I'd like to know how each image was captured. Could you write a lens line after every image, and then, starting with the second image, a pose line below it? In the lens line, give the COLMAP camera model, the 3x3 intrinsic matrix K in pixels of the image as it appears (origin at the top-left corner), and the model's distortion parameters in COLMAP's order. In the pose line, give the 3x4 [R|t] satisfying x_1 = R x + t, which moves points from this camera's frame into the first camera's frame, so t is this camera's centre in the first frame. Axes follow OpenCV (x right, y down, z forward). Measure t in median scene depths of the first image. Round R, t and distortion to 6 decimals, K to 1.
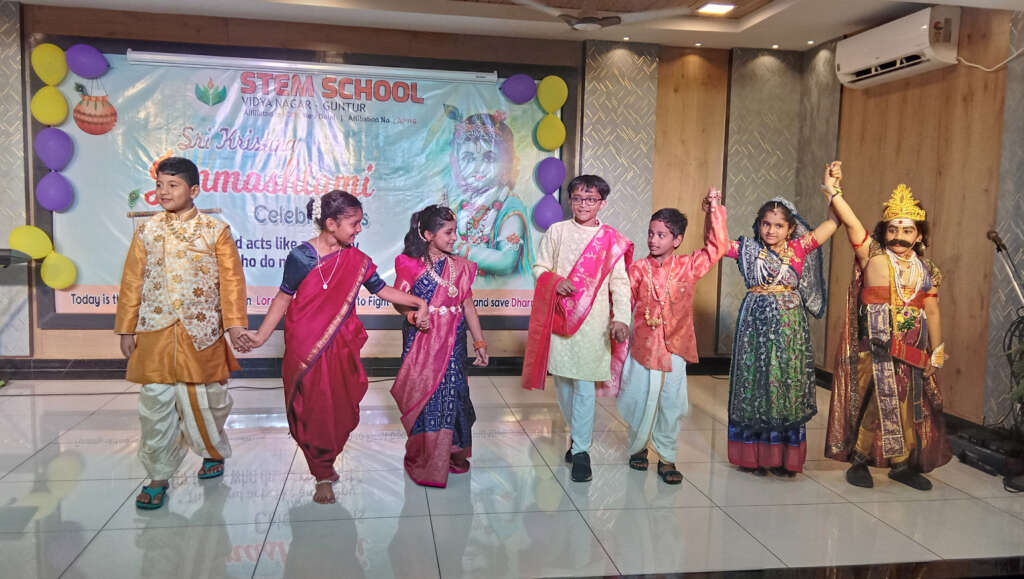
lens RADIAL K [[795.5, 0, 512.0], [0, 795.5, 289.5], [0, 0, 1]] dist [0.125094, -0.190750]
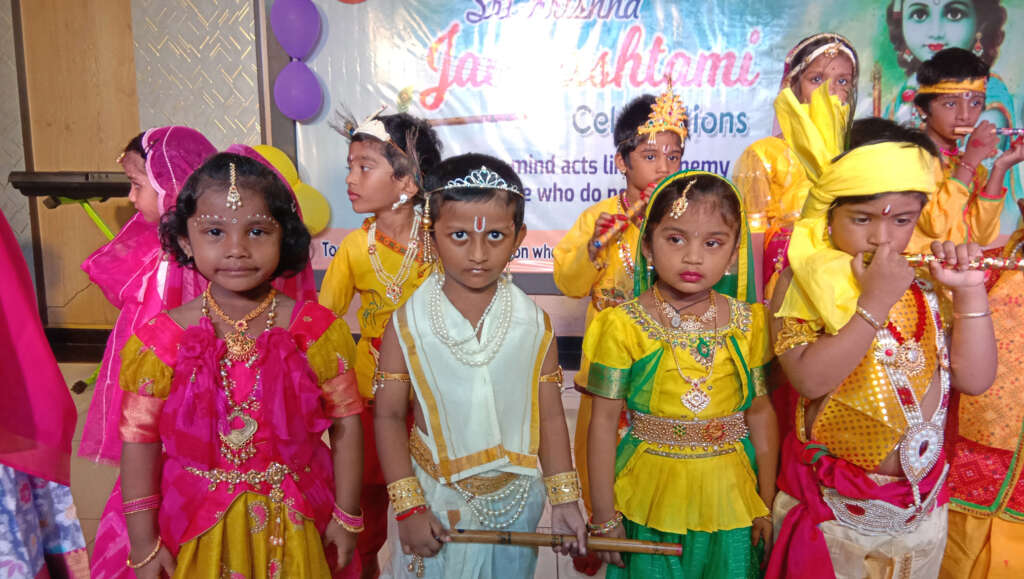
lens RADIAL K [[795.5, 0, 512.0], [0, 795.5, 289.5], [0, 0, 1]] dist [0.125094, -0.190750]
pose [[0.980703, 0.014181, -0.194989, -0.235449], [0.001135, 0.996936, 0.078217, -0.007117], [0.195501, -0.076929, 0.977682, 0.336053]]
